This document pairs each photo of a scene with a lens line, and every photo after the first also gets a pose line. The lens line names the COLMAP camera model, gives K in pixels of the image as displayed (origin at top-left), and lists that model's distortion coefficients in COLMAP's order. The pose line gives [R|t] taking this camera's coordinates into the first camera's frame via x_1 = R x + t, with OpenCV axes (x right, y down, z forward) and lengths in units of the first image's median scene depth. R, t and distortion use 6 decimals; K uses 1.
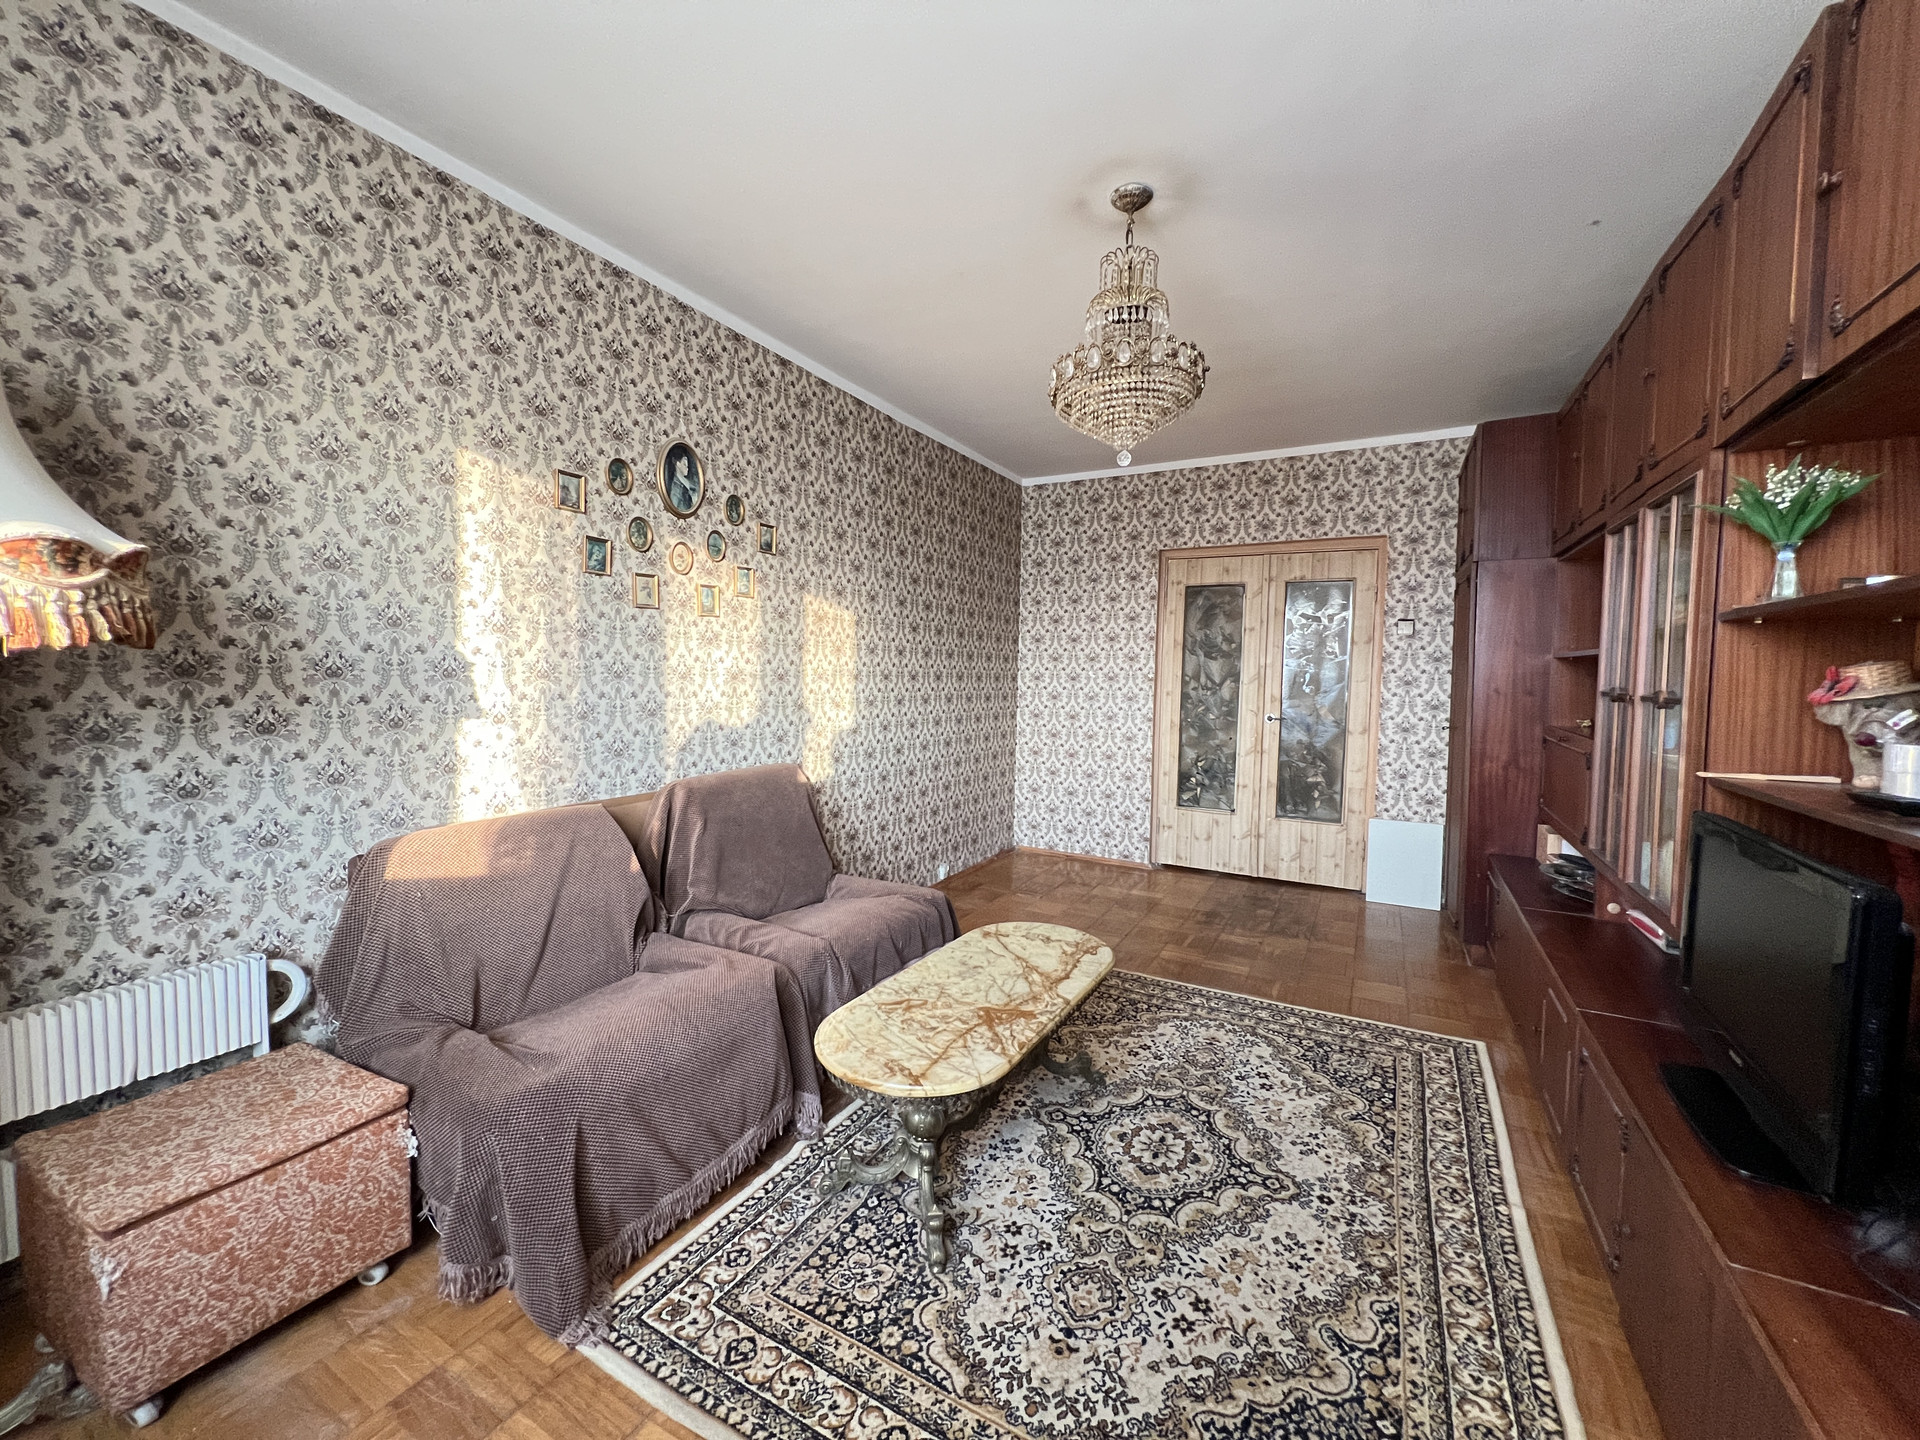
lens RADIAL K [[767.5, 0, 958.7], [0, 767.5, 715.0], [0, 0, 1]] dist [-0.001882, 0.000499]
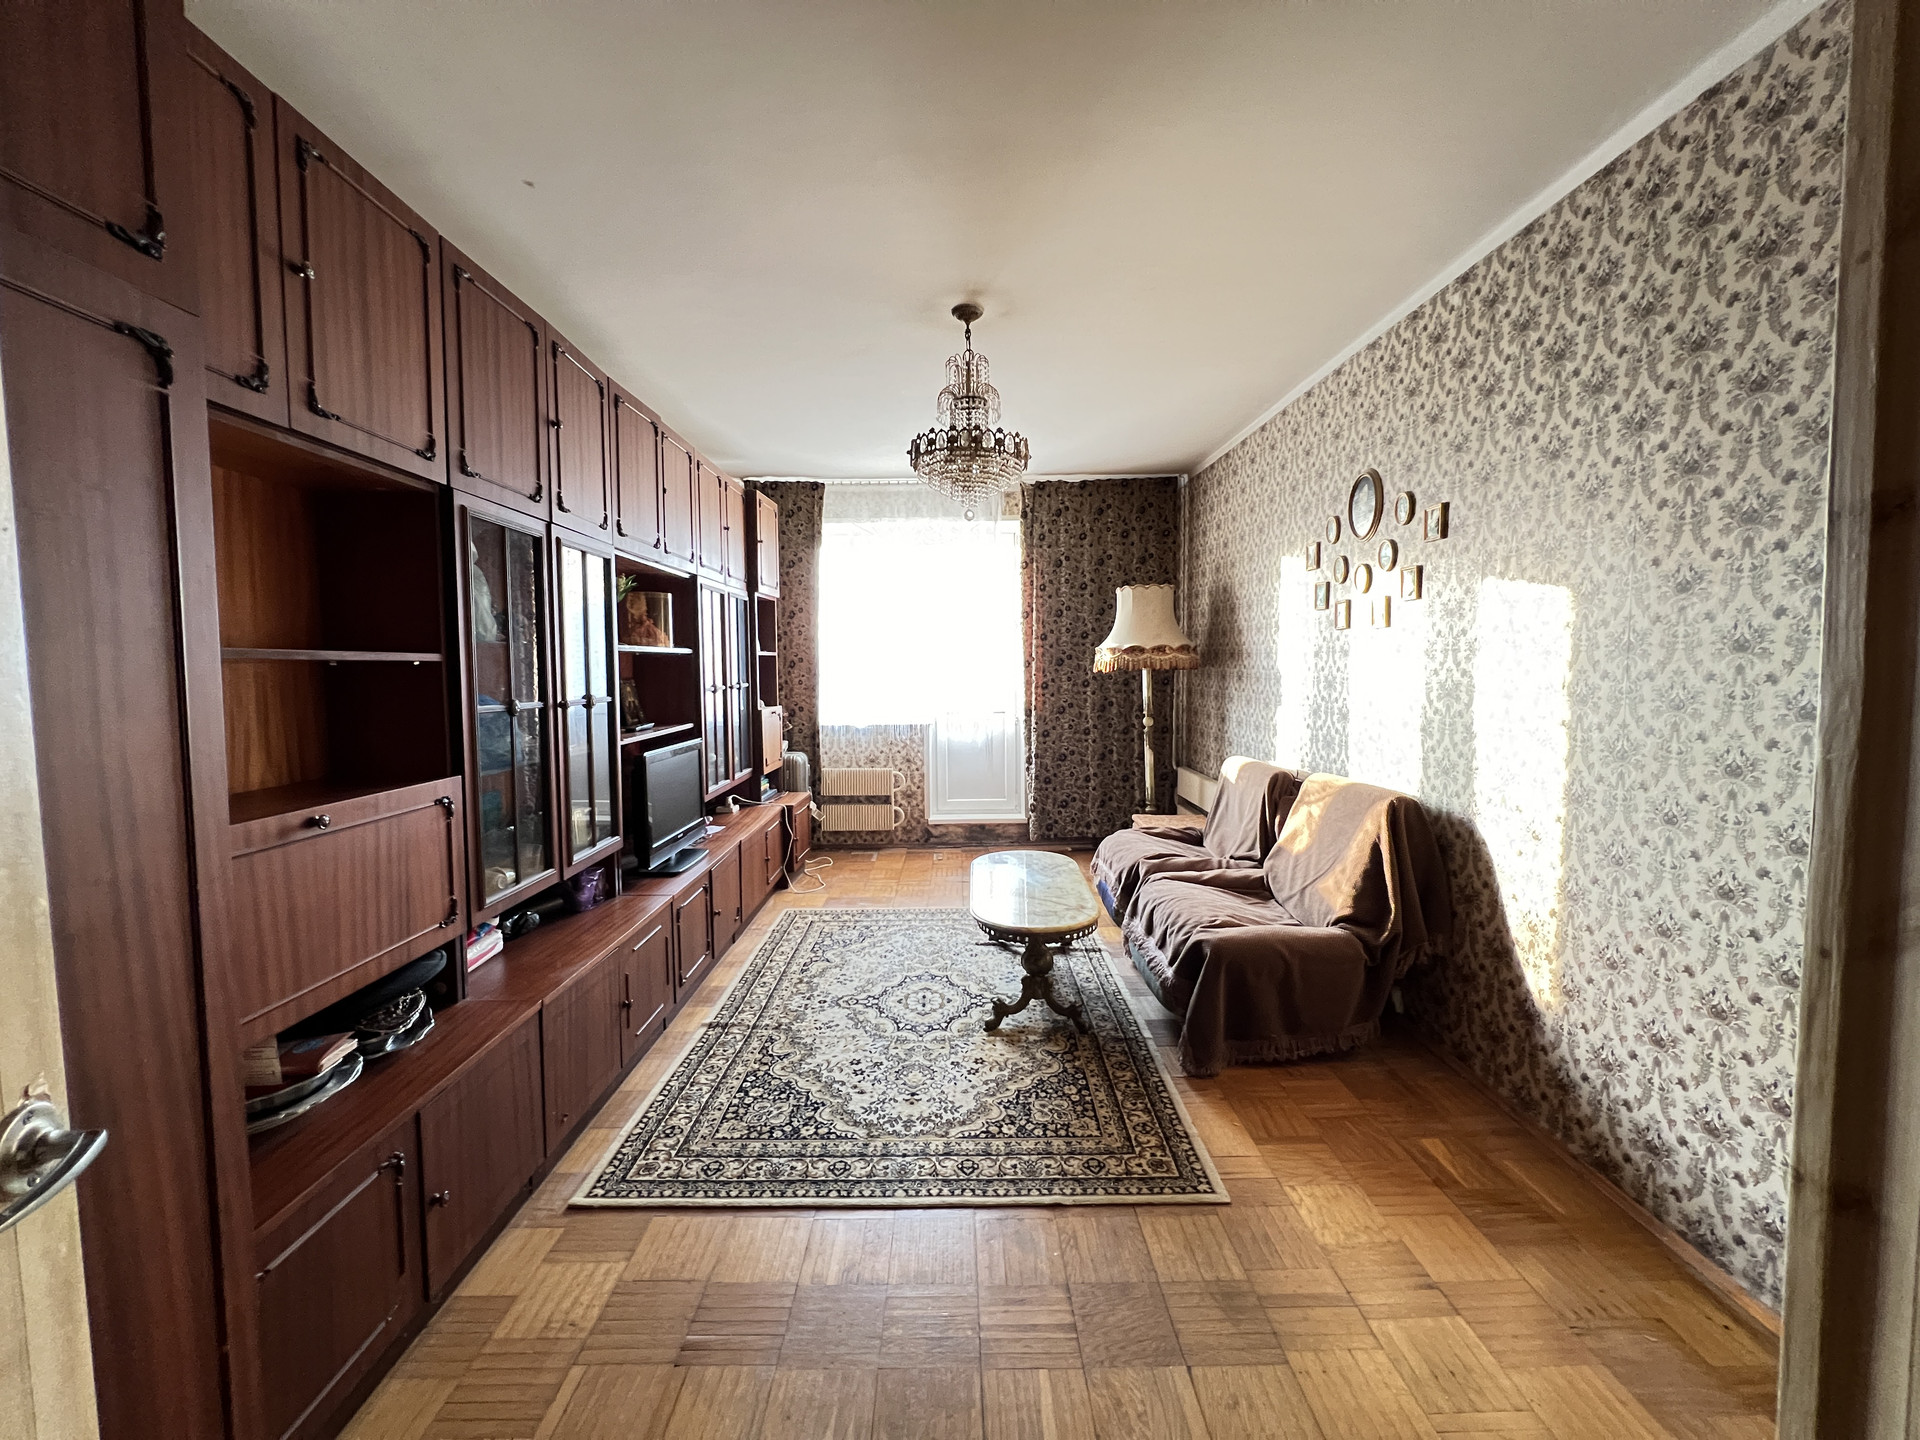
lens RADIAL K [[767.5, 0, 958.9], [0, 767.5, 708.2], [0, 0, 1]] dist [-0.001882, 0.000499]
pose [[-0.872802, 0.022232, -0.487568, 0.735629], [-0.030080, 0.994613, 0.099198, -0.121165], [0.487147, 0.101247, -0.867431, 1.823085]]
